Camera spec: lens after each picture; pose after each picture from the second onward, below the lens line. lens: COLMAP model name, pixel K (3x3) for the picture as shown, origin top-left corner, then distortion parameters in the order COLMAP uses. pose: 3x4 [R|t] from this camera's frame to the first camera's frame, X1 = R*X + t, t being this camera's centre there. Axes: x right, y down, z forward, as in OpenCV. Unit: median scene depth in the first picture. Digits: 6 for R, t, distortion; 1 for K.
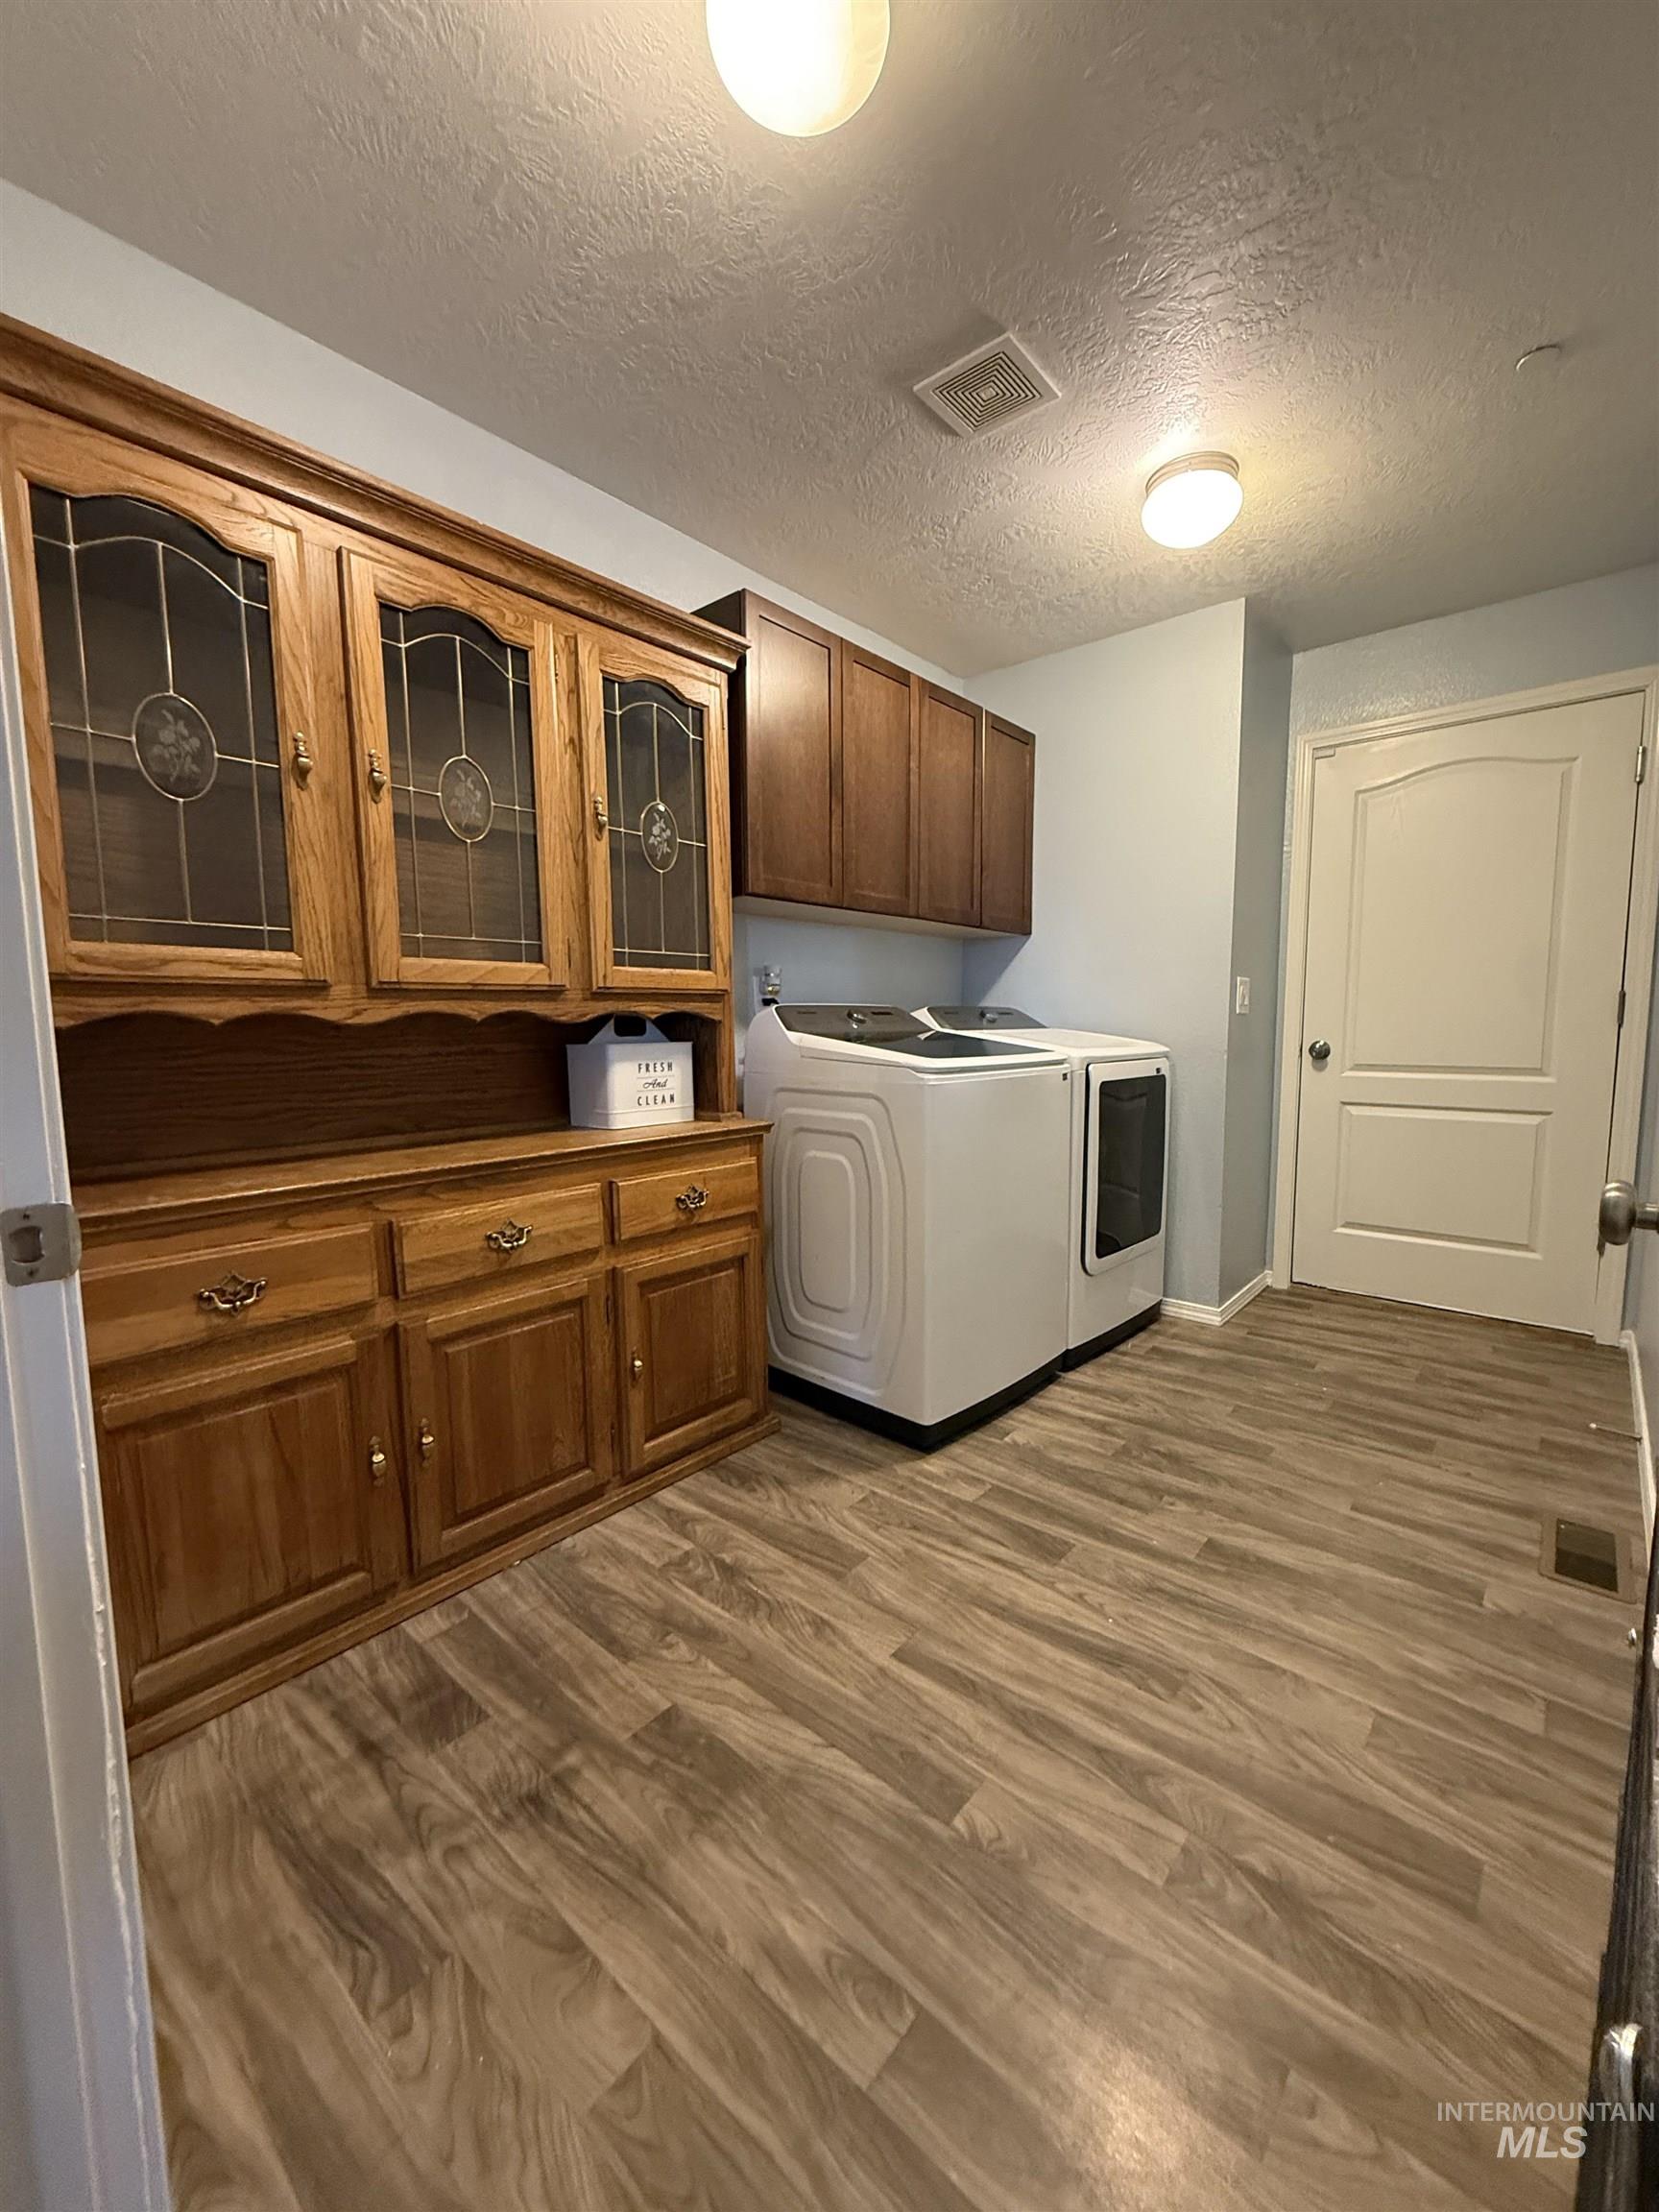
lens RADIAL K [[872.6, 0, 834.8], [0, 872.6, 1105.3], [0, 0, 1]] dist [-0.000164, 0.000144]
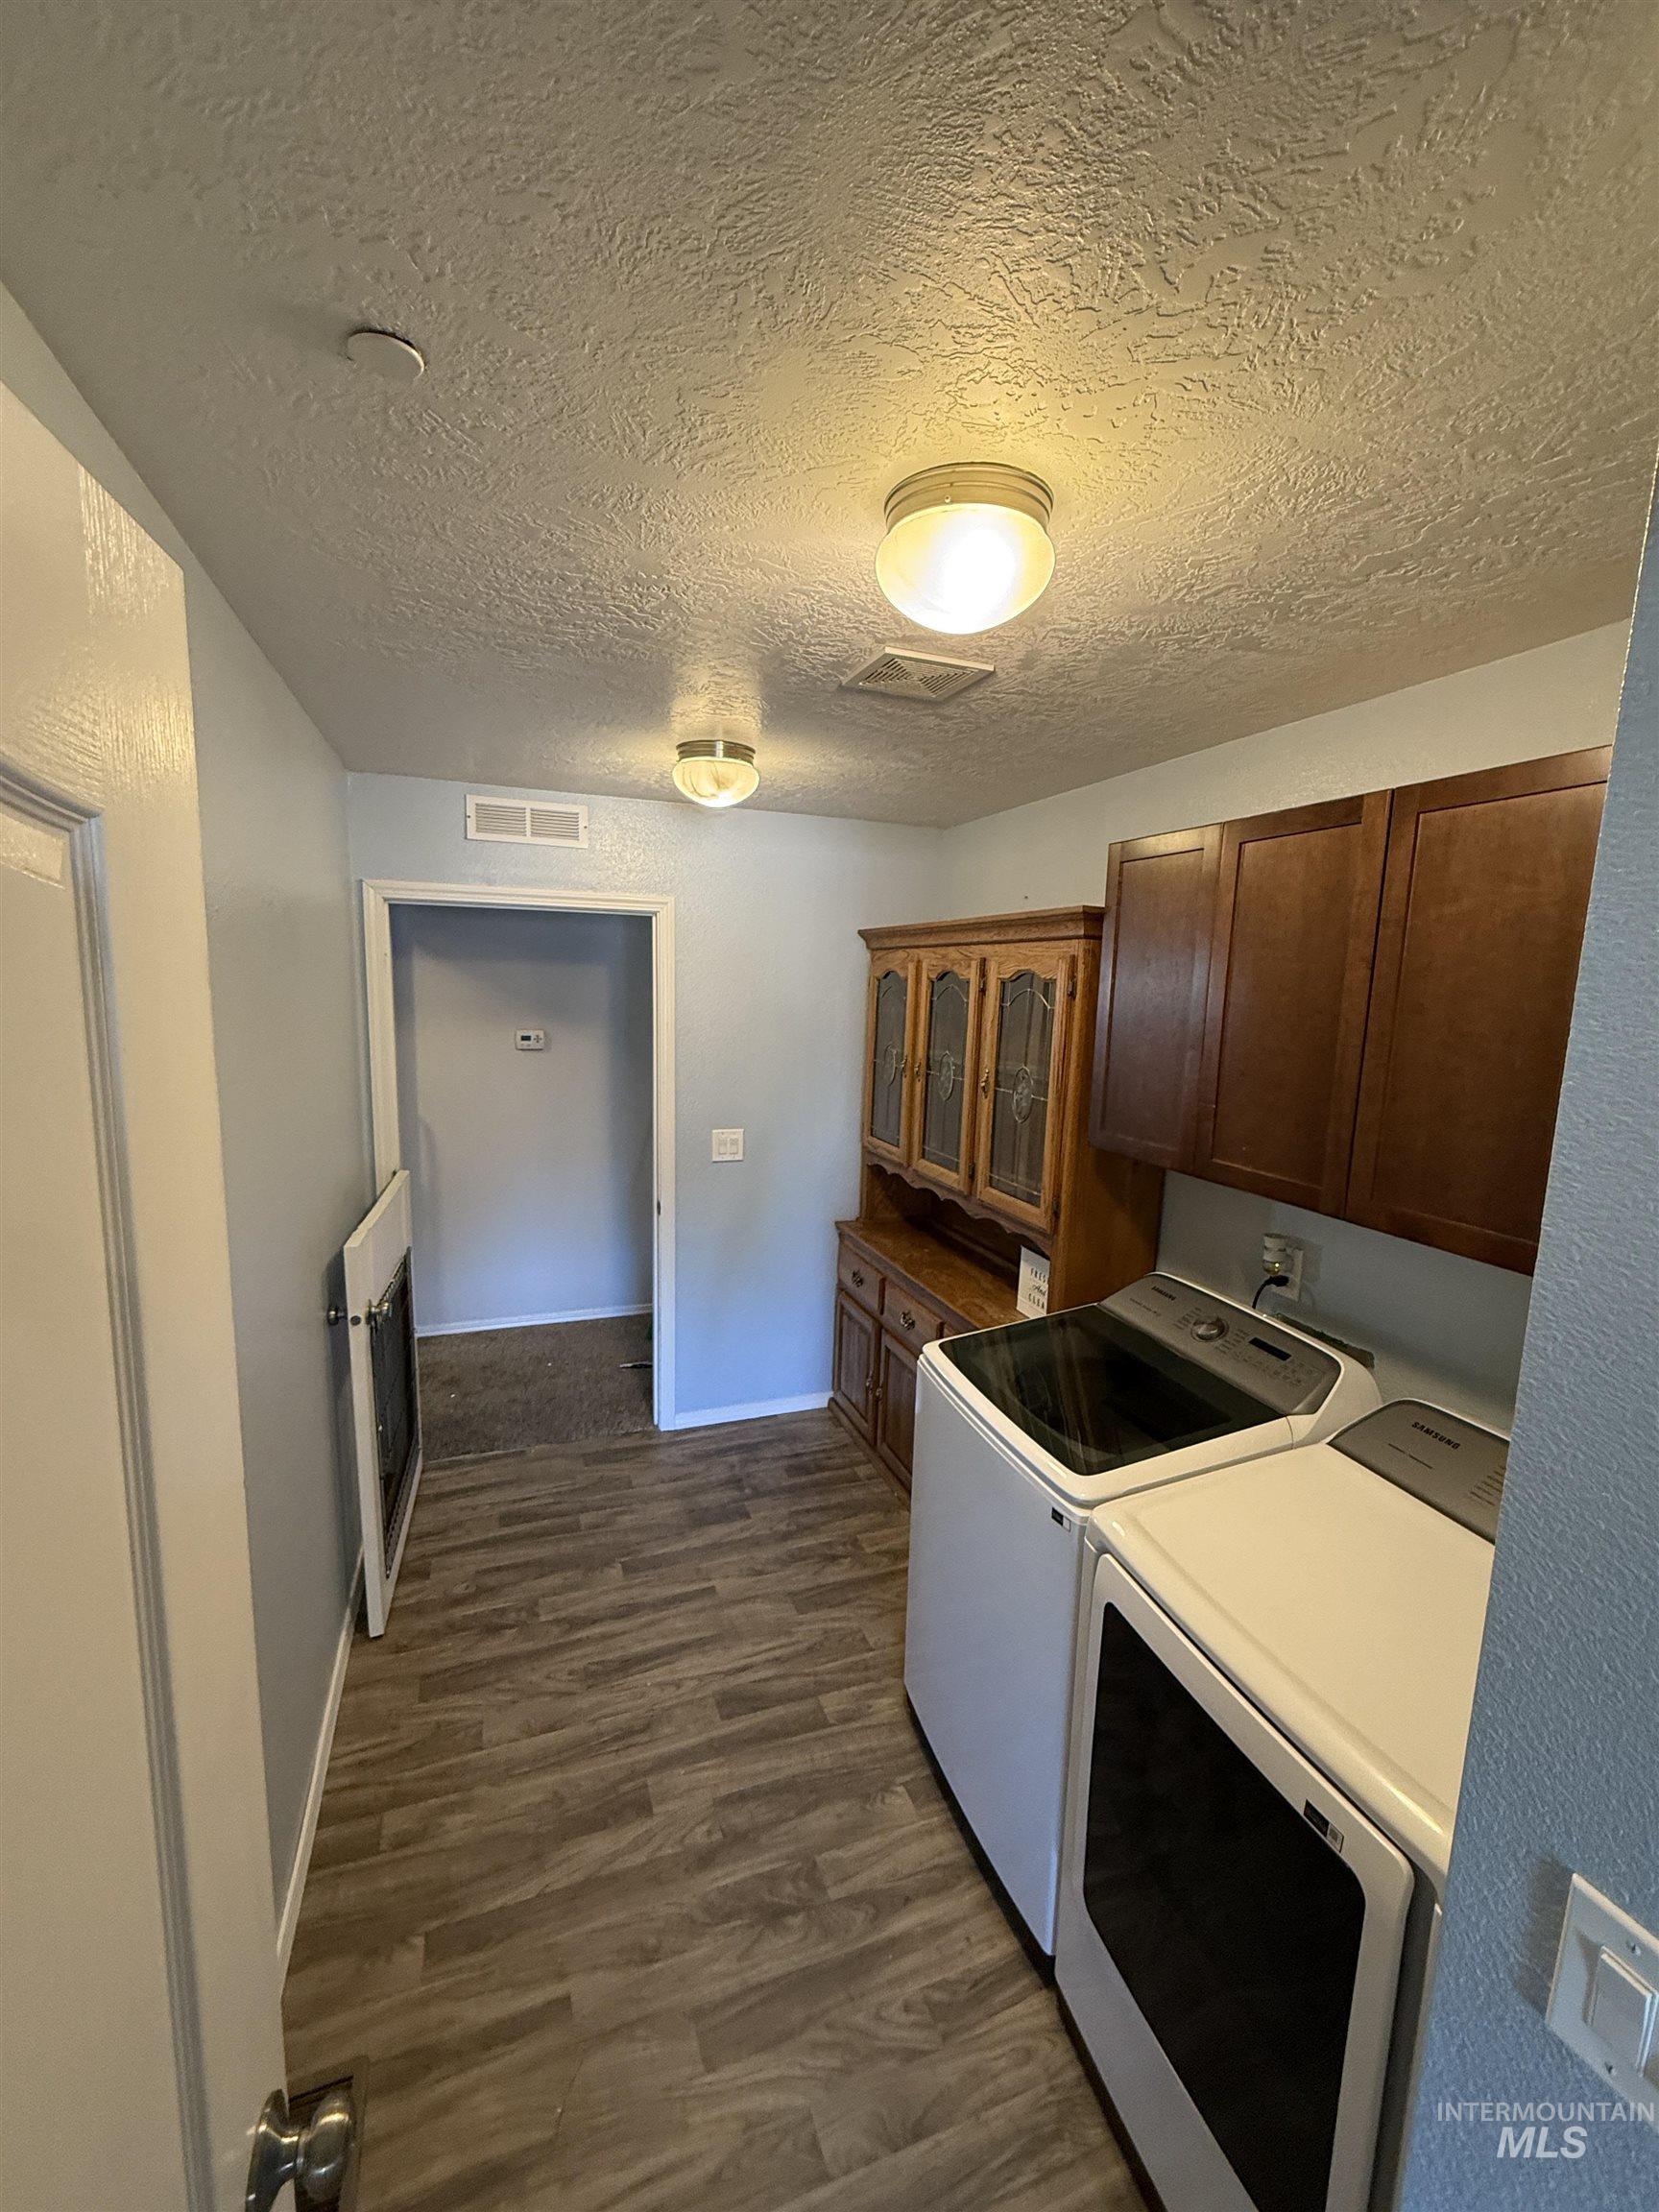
lens RADIAL K [[903.4, 0, 831.9], [0, 903.4, 1111.9], [0, 0, 1]] dist [-0.001925, 0.000173]
pose [[-0.475782, 0.116758, -0.871779, 1.336668], [-0.113936, 0.974618, 0.192713, -0.638226], [0.872153, 0.191017, -0.450403, 1.725321]]
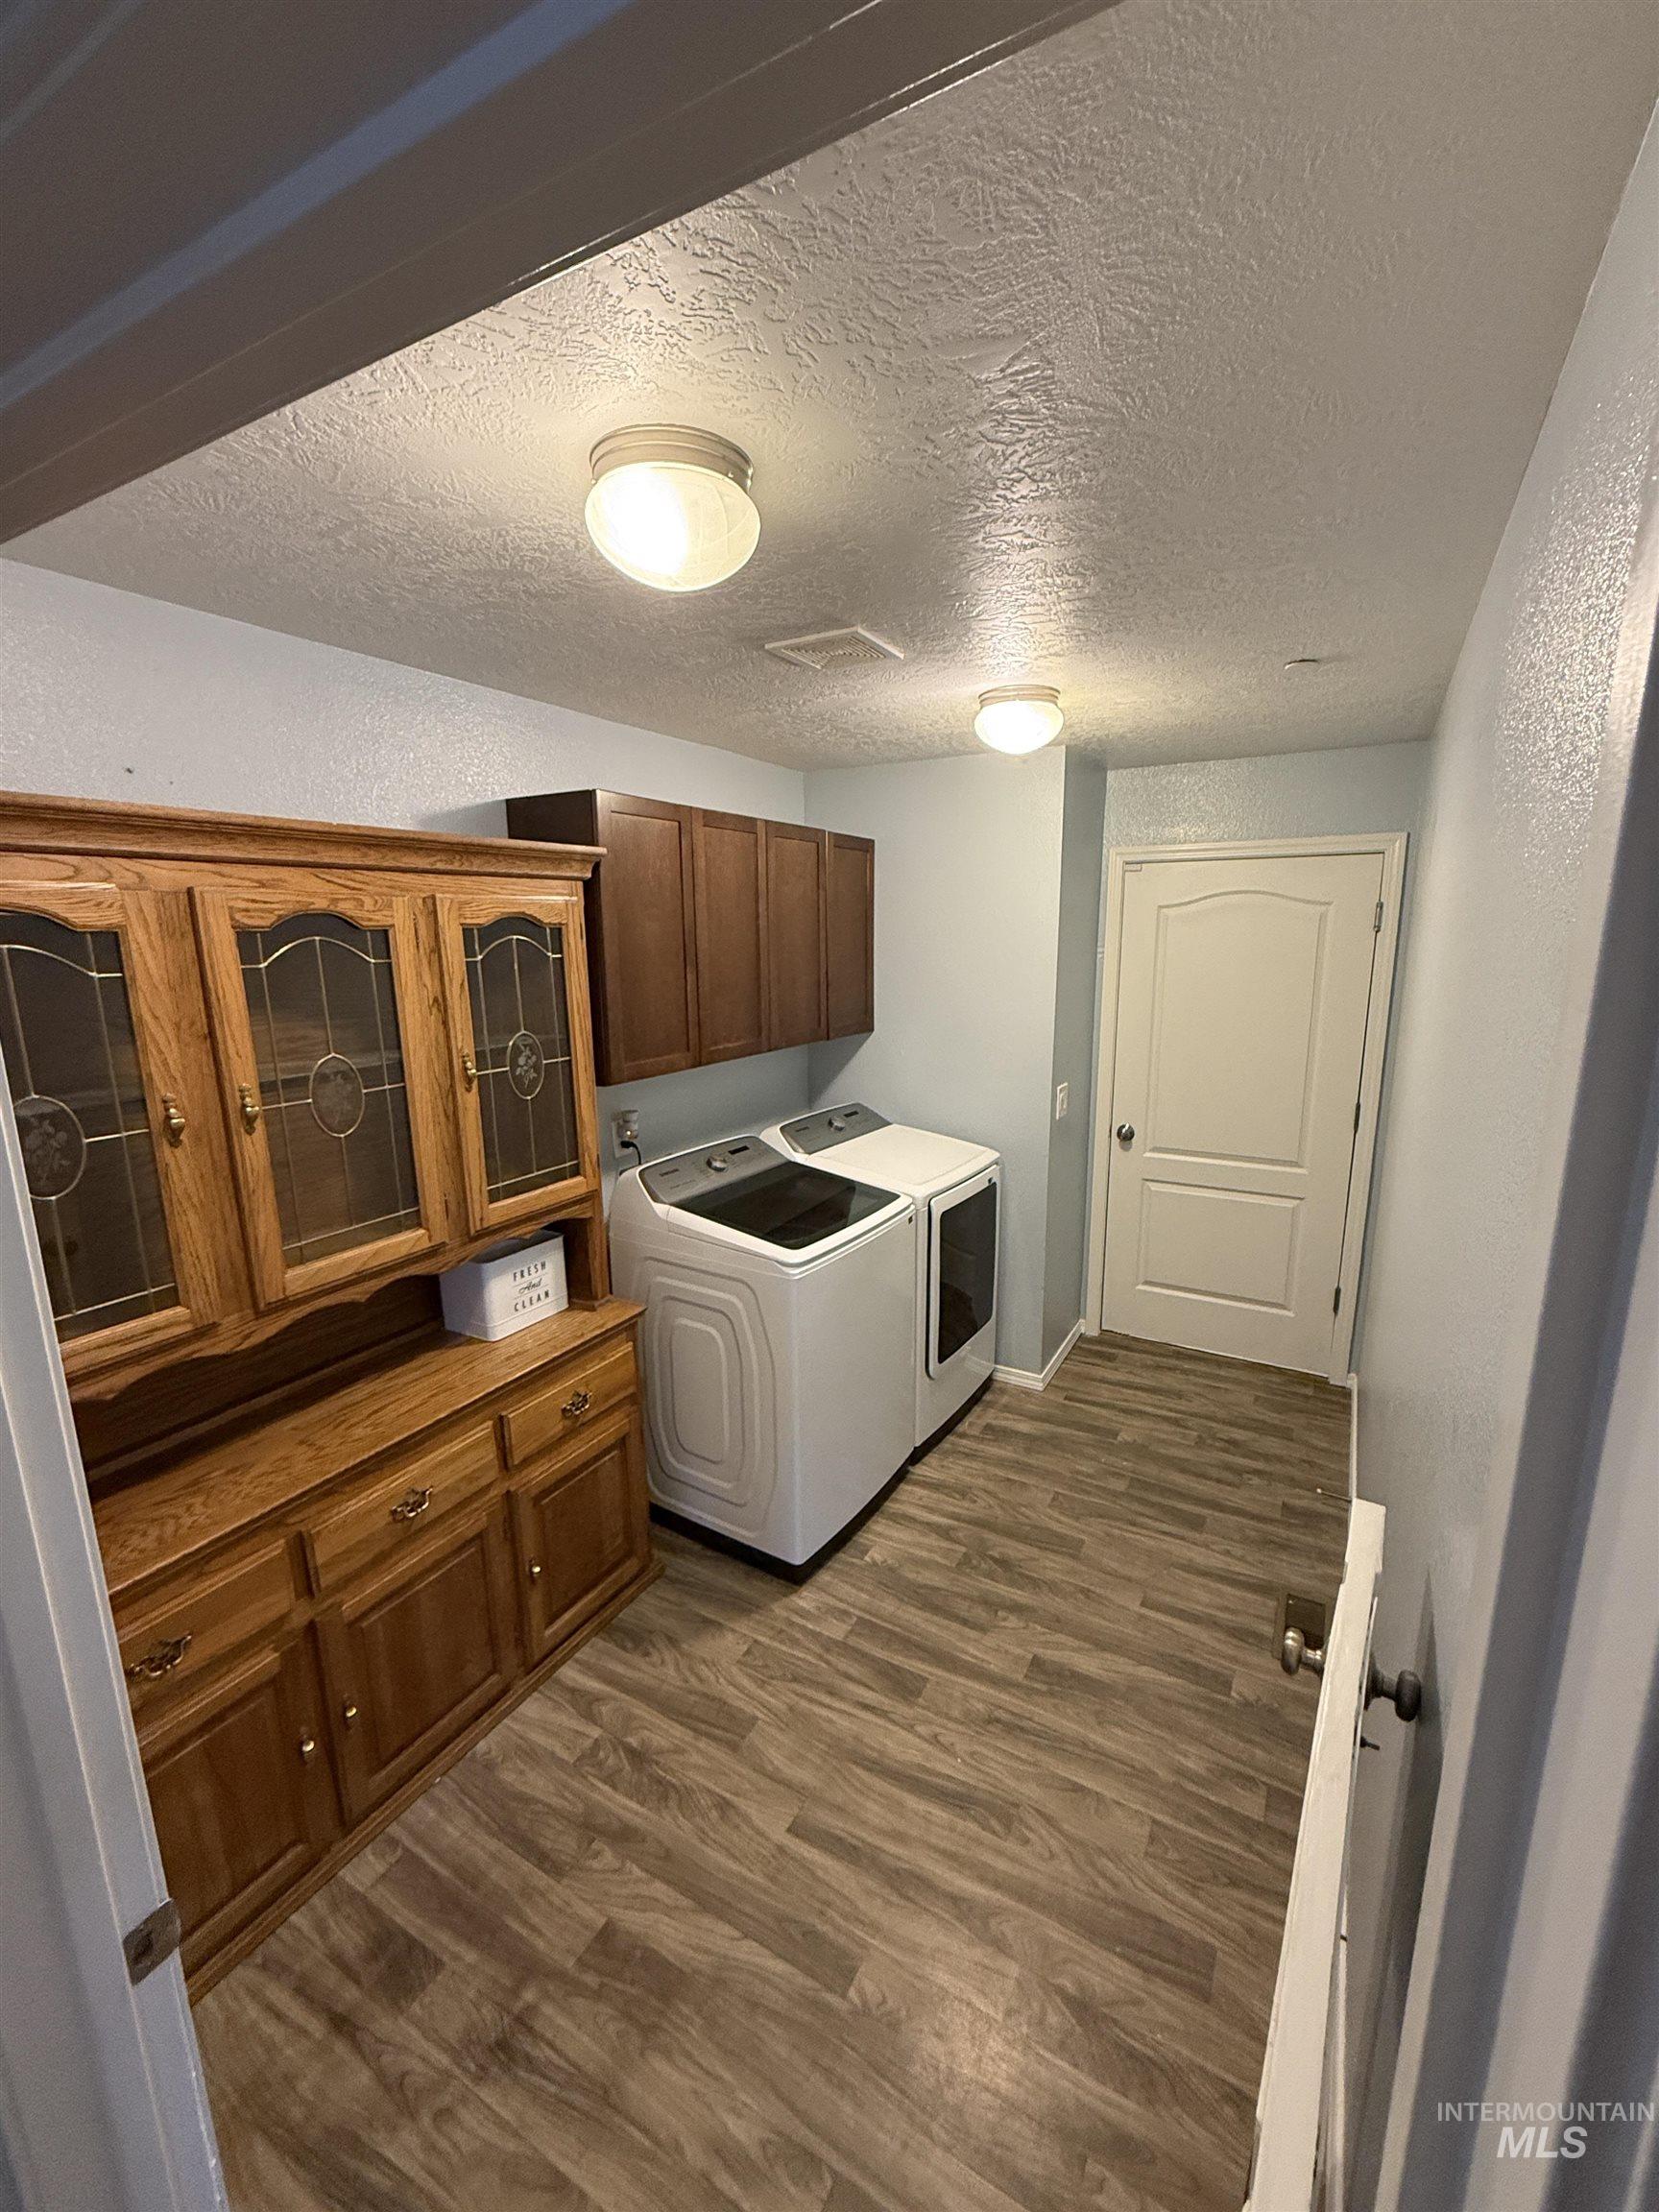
lens RADIAL K [[903.4, 0, 831.9], [0, 903.4, 1111.9], [0, 0, 1]] dist [-0.001925, 0.000173]
pose [[0.981928, -0.040319, 0.184911, -0.060686], [0.021902, 0.994688, 0.100581, -0.450466], [-0.187984, -0.094713, 0.977595, -0.128582]]
